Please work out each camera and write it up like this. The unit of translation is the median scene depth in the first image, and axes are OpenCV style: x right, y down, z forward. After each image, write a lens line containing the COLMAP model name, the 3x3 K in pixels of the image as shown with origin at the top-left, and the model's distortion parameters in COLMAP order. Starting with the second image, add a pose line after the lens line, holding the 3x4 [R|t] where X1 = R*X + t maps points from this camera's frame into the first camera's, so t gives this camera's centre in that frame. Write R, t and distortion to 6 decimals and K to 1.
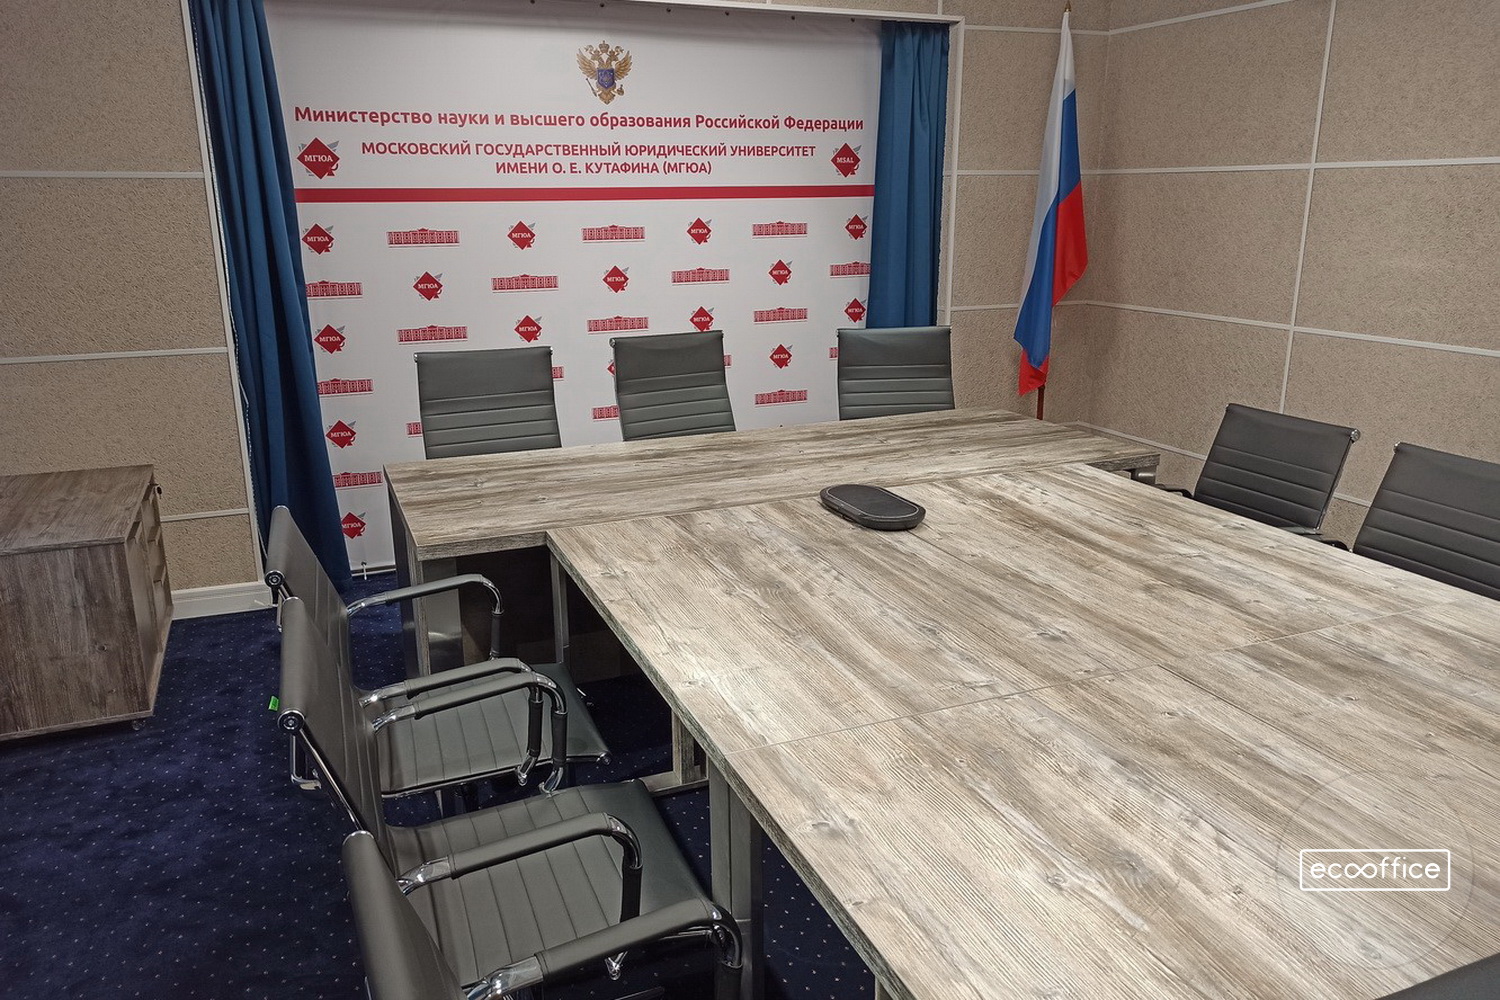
lens RADIAL K [[1075.4, 0, 747.2], [0, 1075.4, 496.2], [0, 0, 1]] dist [0.046001, -0.032607]
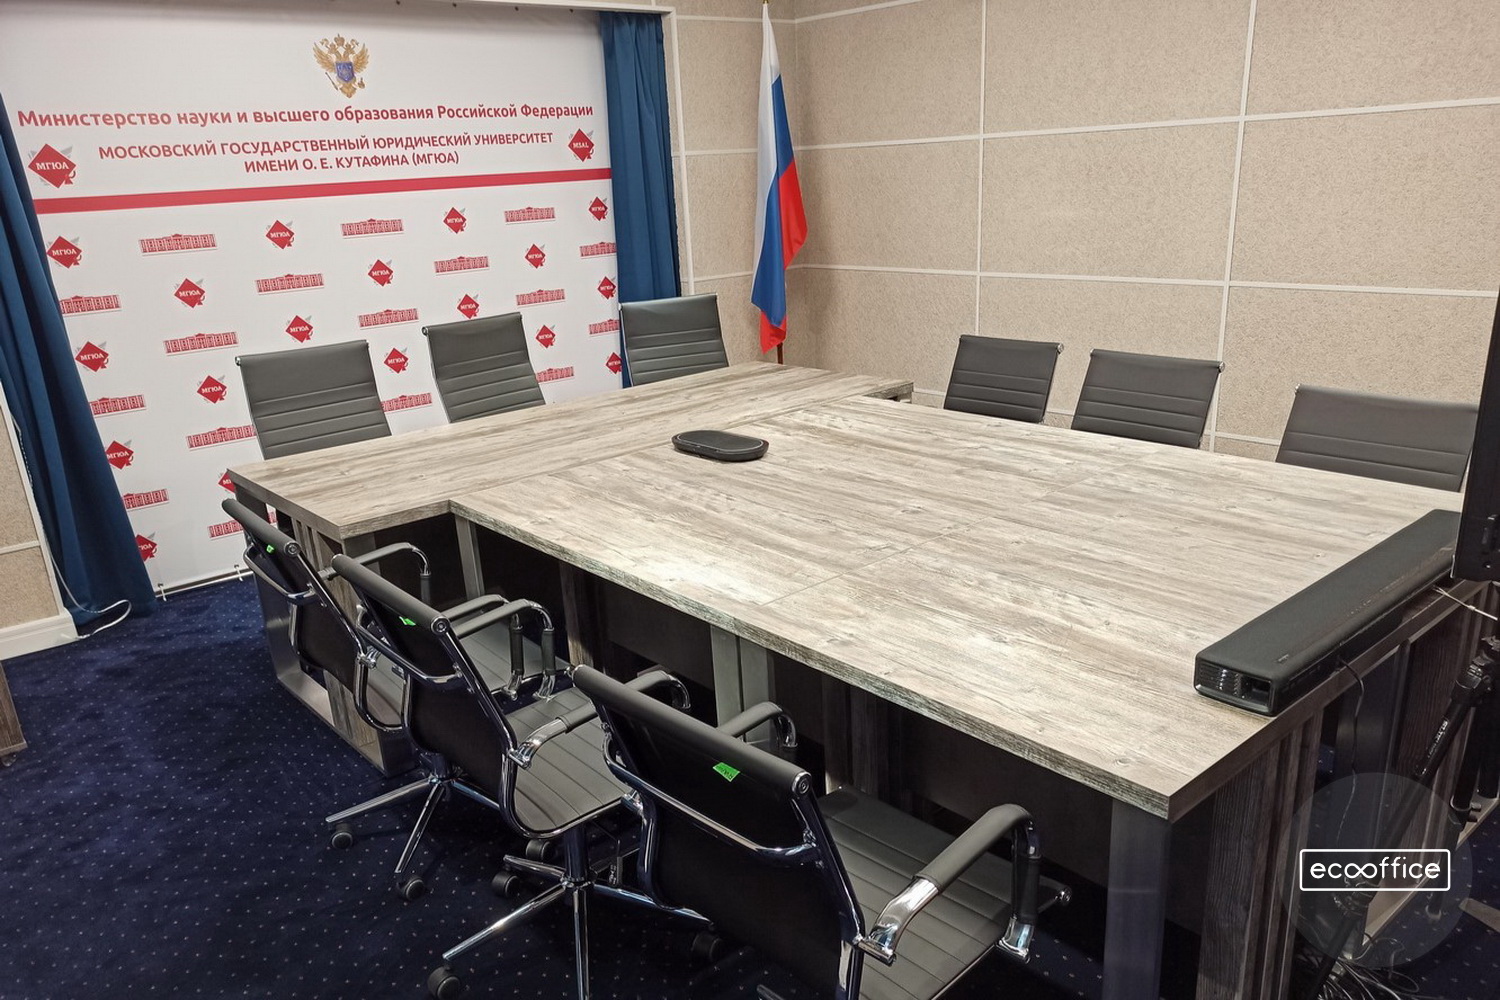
lens RADIAL K [[1075.4, 0, 735.8], [0, 1075.4, 549.6], [0, 0, 1]] dist [0.046001, -0.032607]
pose [[0.950368, -0.144451, 0.275561, -0.160641], [0.127283, 0.988691, 0.079300, 0.024097], [-0.283900, -0.040290, 0.958007, -0.112297]]
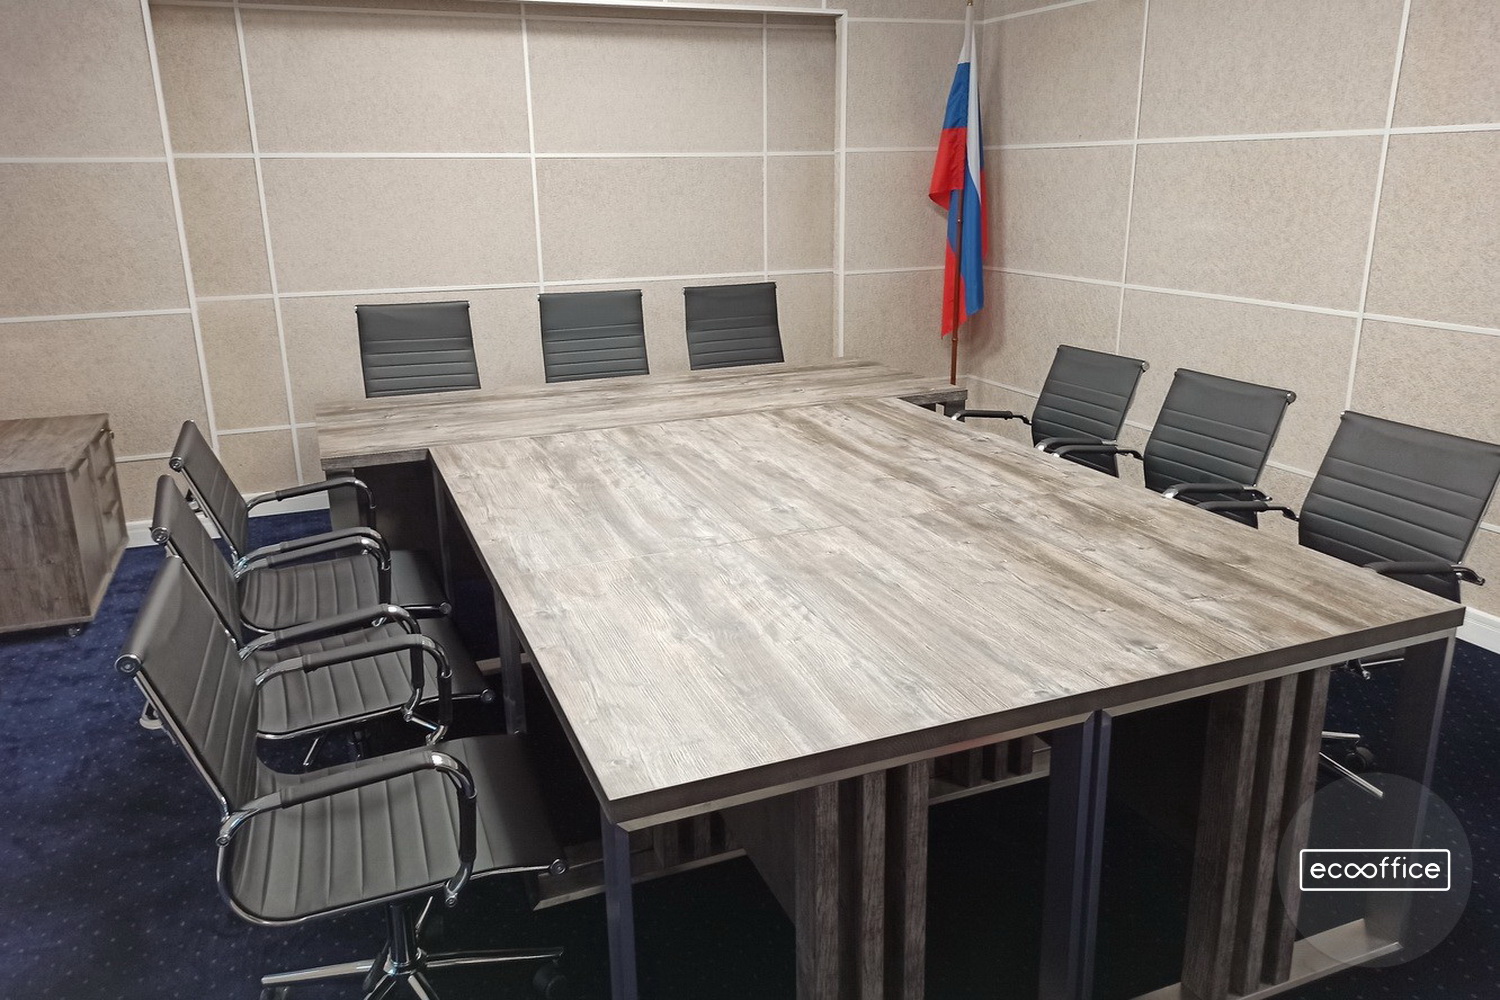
lens RADIAL K [[1075.4, 0, 739.5], [0, 1075.4, 490.2], [0, 0, 1]] dist [0.046001, -0.032607]
pose [[0.999868, -0.006161, -0.015054, 0.137561], [0.006405, 0.999848, 0.016199, 0.045932], [0.014952, -0.016293, 0.999755, -0.169831]]
